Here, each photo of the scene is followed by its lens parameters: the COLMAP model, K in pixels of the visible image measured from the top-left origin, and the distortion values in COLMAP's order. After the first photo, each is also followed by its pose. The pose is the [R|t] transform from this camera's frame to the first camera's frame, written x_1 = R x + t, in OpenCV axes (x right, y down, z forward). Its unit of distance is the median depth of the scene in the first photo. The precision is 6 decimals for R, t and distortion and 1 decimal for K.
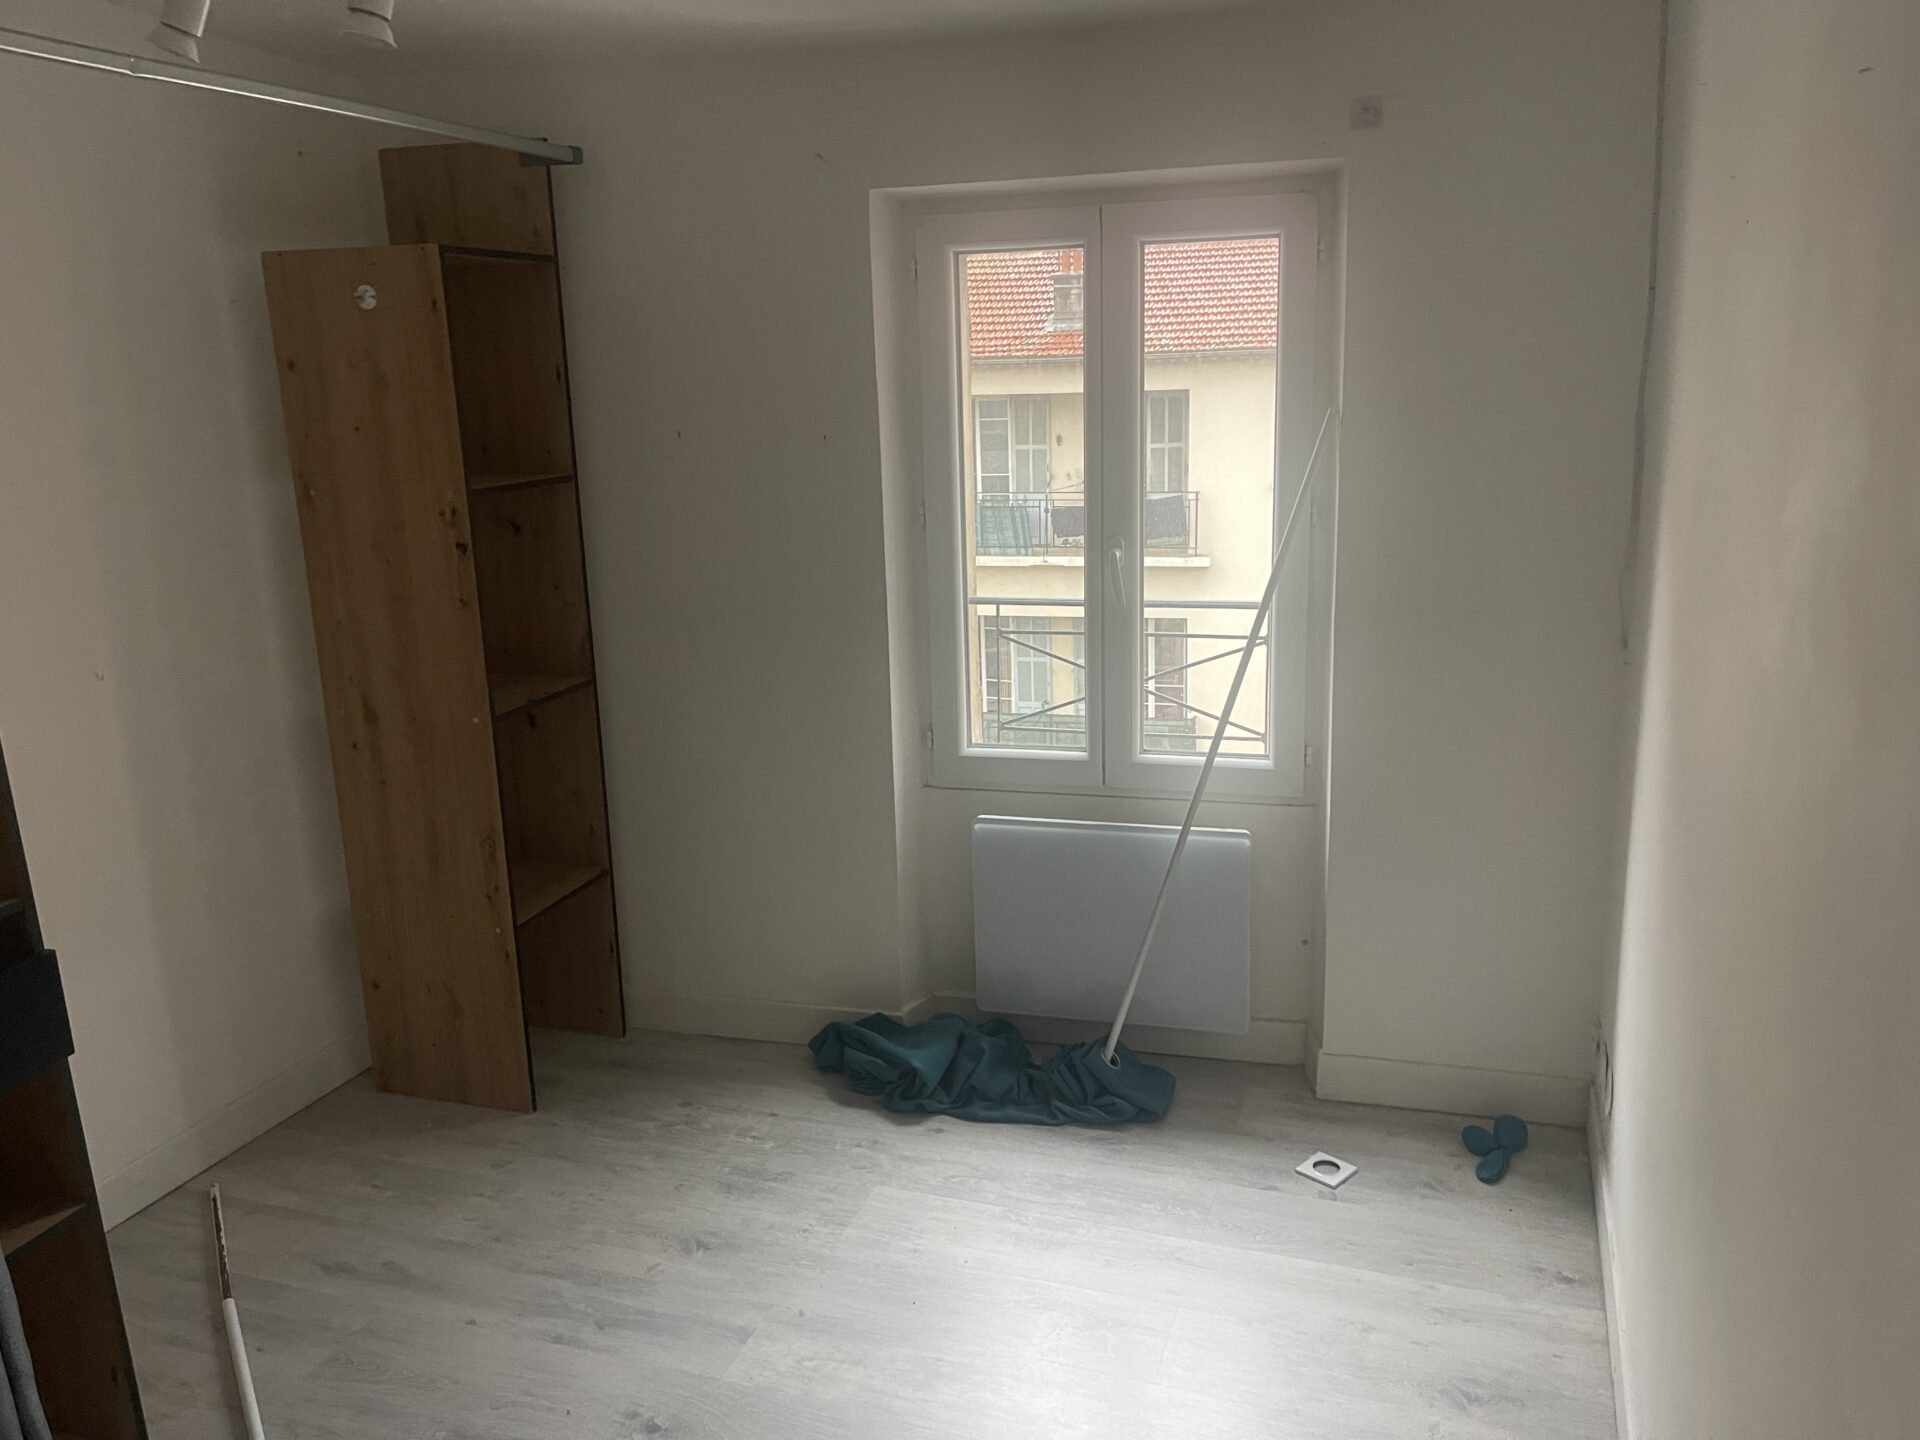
lens RADIAL K [[1419.4, 0, 963.8], [0, 1419.4, 729.5], [0, 0, 1]] dist [0.054545, -0.056049]
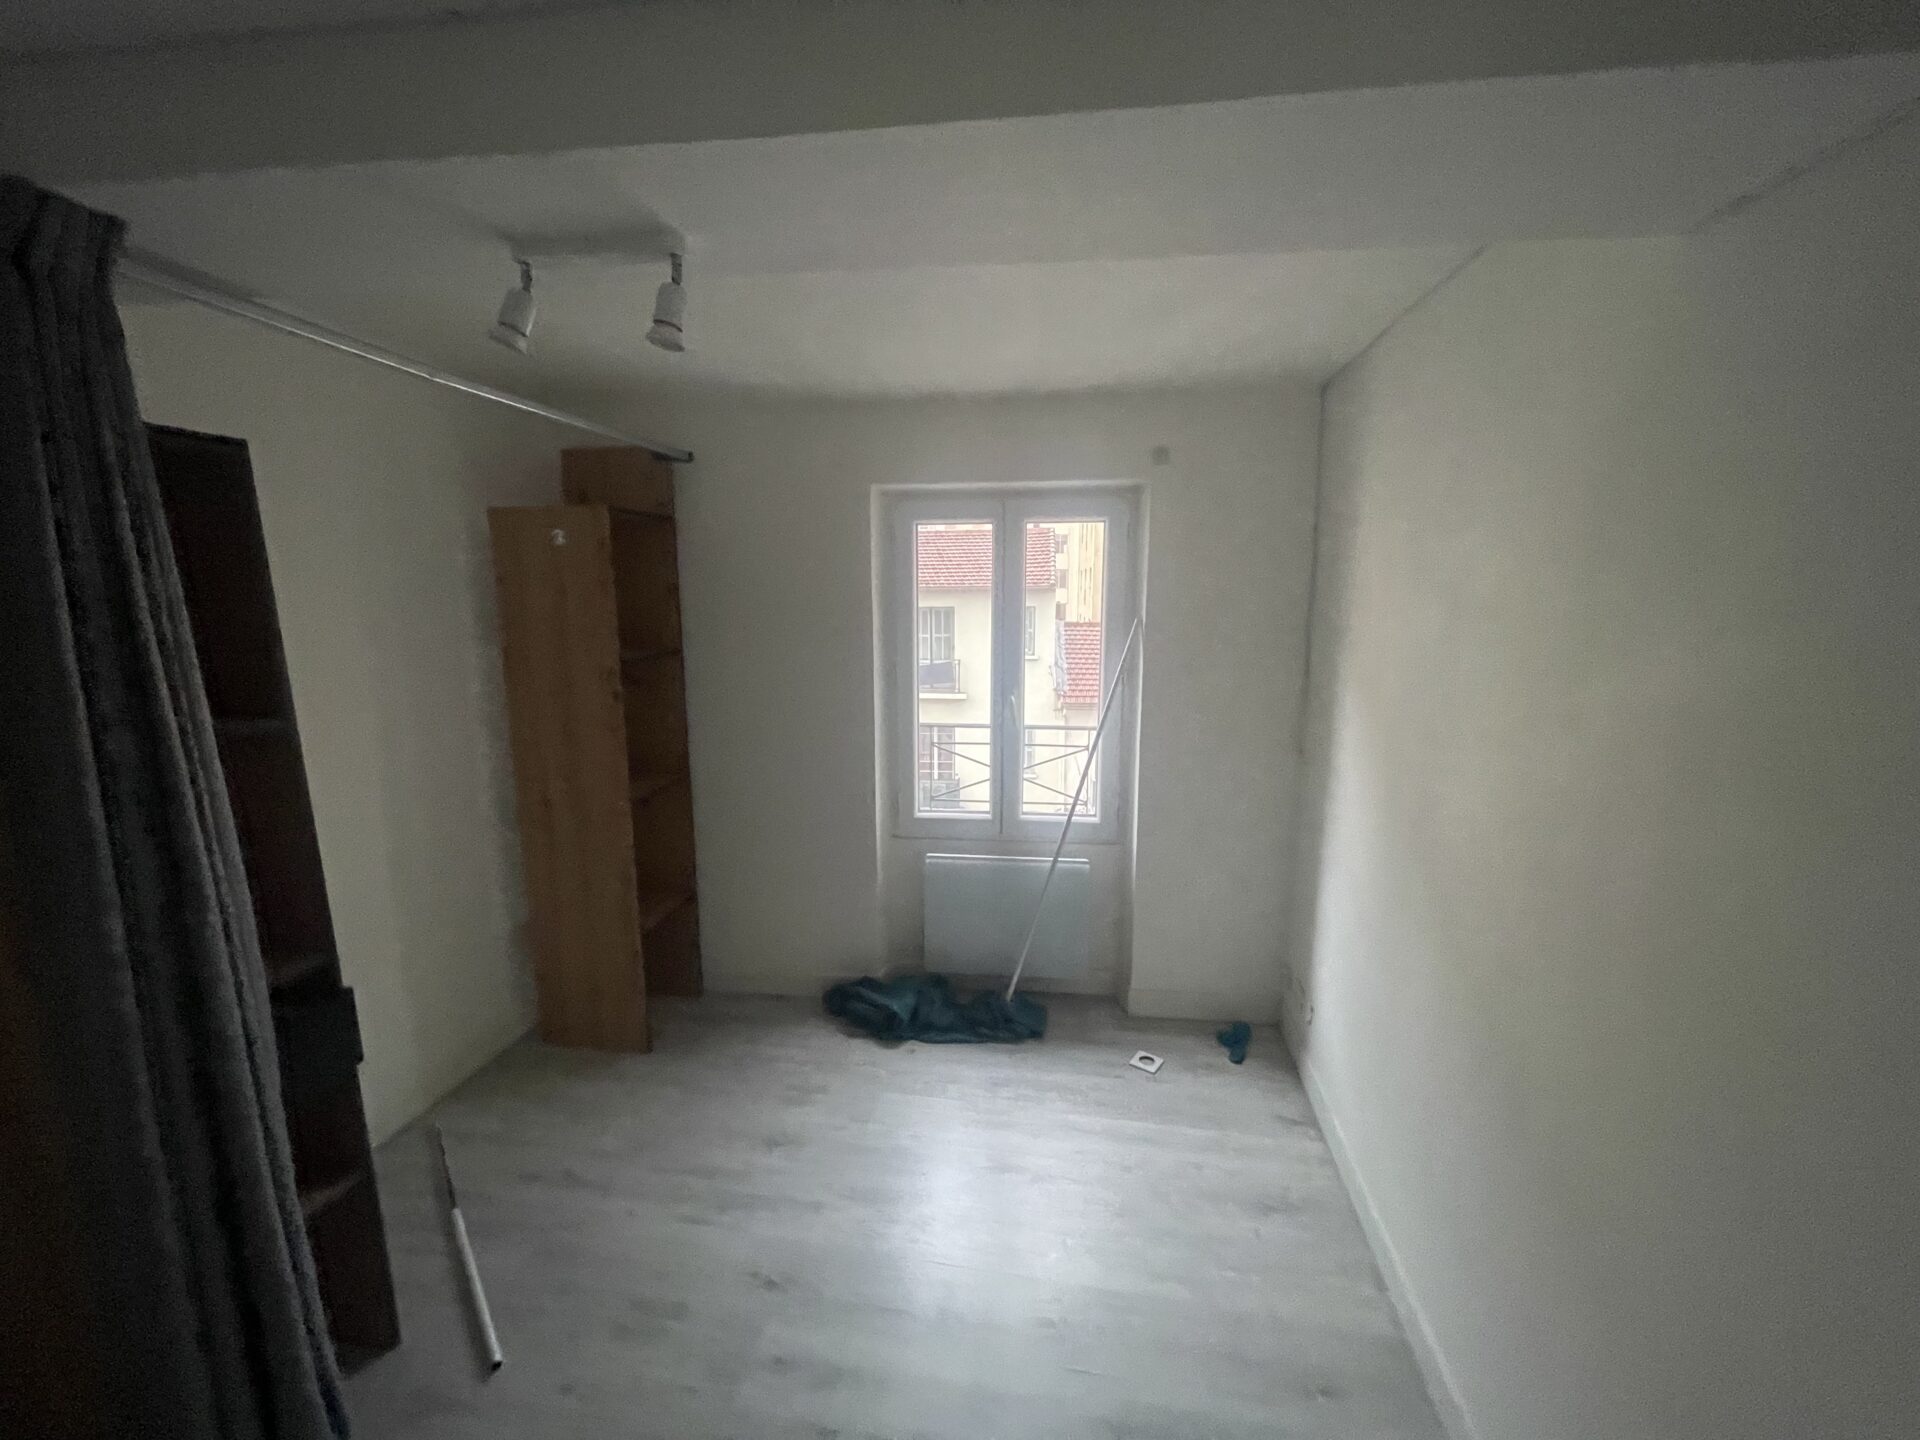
lens RADIAL K [[770.7, 0, 950.3], [0, 770.7, 738.2], [0, 0, 1]] dist [0.001018, -0.000928]
pose [[0.988969, -0.003764, 0.148073, -0.107575], [0.013082, 0.997990, -0.062006, -0.020886], [-0.147542, 0.063259, 0.987031, 0.105386]]
